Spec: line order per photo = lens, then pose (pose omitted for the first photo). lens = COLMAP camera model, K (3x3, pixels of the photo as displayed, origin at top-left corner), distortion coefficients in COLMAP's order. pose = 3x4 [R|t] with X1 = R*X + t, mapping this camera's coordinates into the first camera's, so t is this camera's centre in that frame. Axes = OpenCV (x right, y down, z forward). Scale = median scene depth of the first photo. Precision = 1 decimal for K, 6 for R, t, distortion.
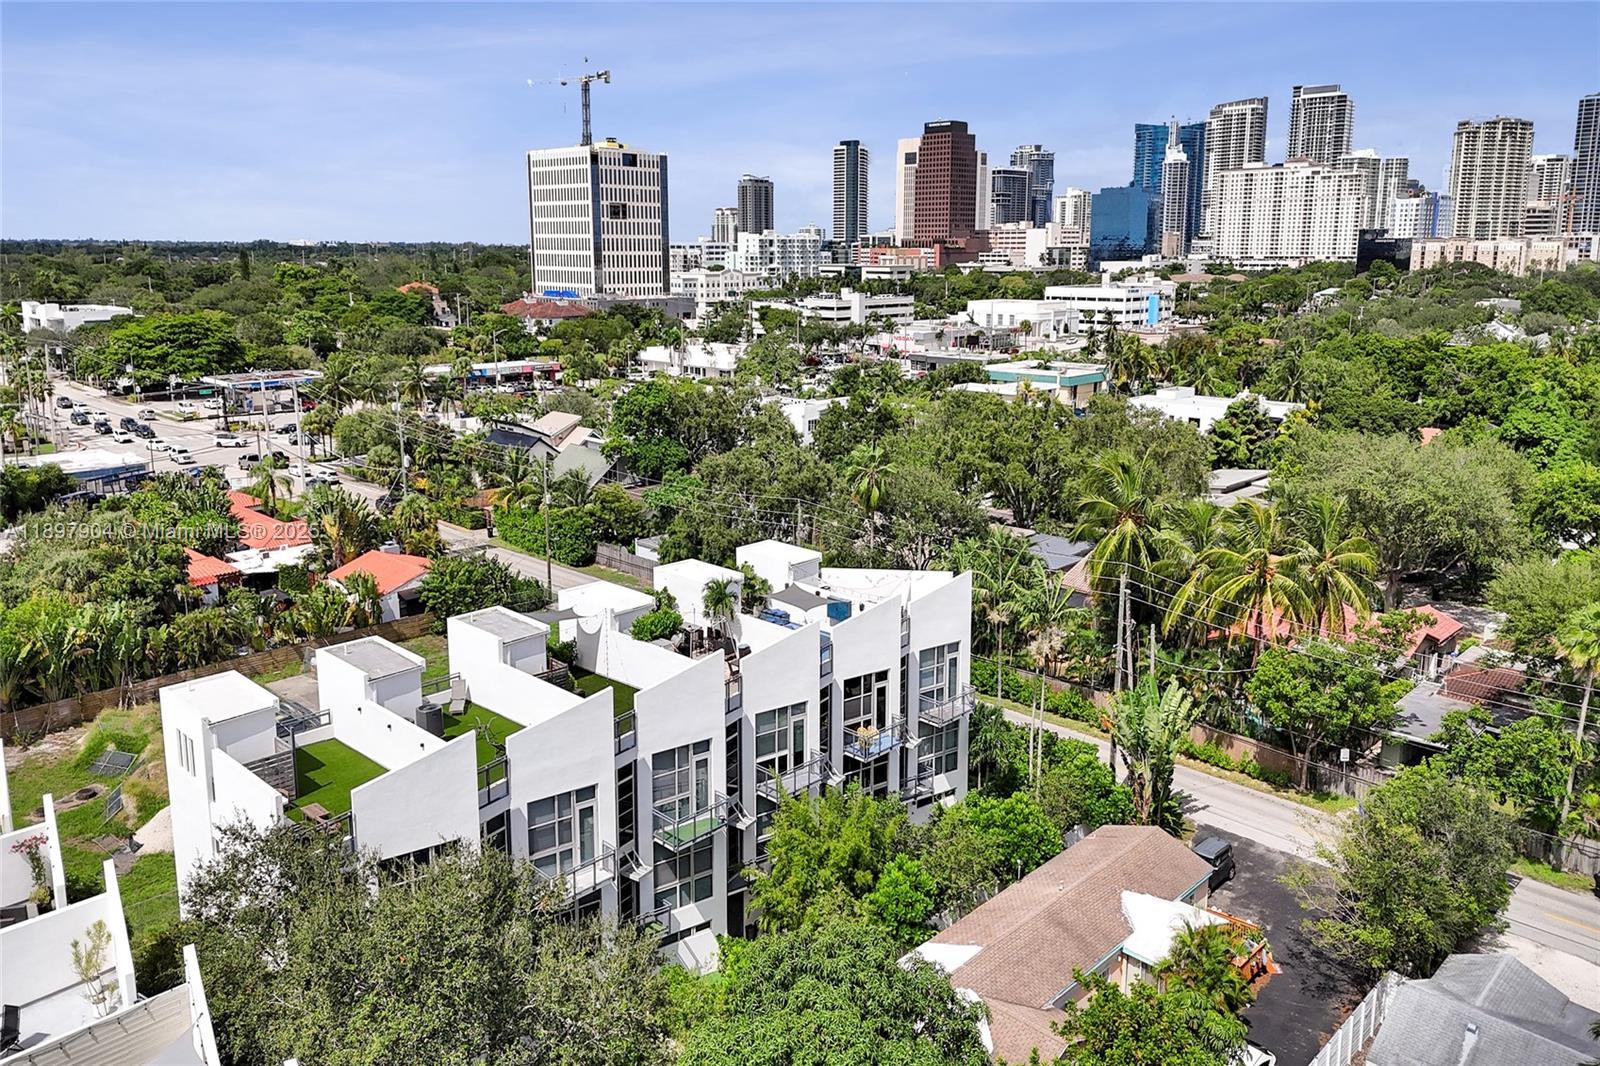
lens RADIAL K [[1142.2, 0, 821.4], [0, 1142.2, 530.7], [0, 0, 1]] dist [-0.002849, -0.000190]
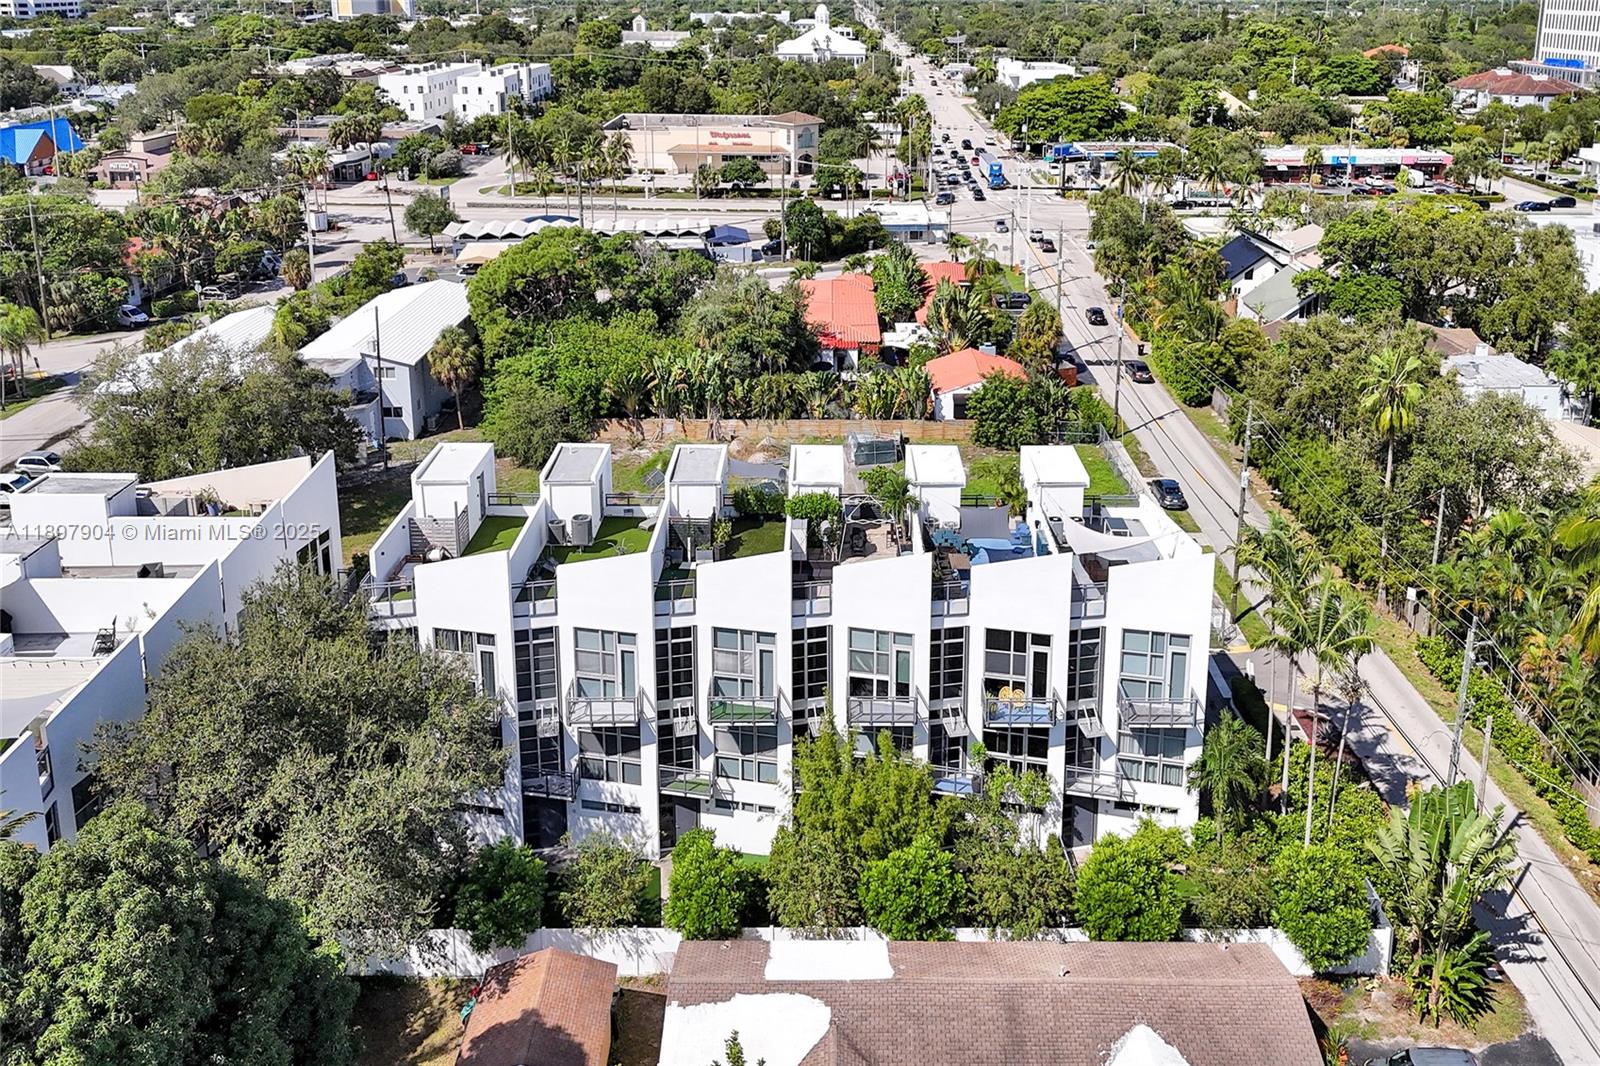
lens RADIAL K [[1142.2, 0, 821.4], [0, 1142.2, 530.7], [0, 0, 1]] dist [-0.002849, -0.000190]
pose [[0.670092, 0.308055, -0.675336, 0.353898], [-0.169124, 0.949248, 0.265189, -0.101741], [0.722754, -0.063486, 0.688183, 0.246770]]
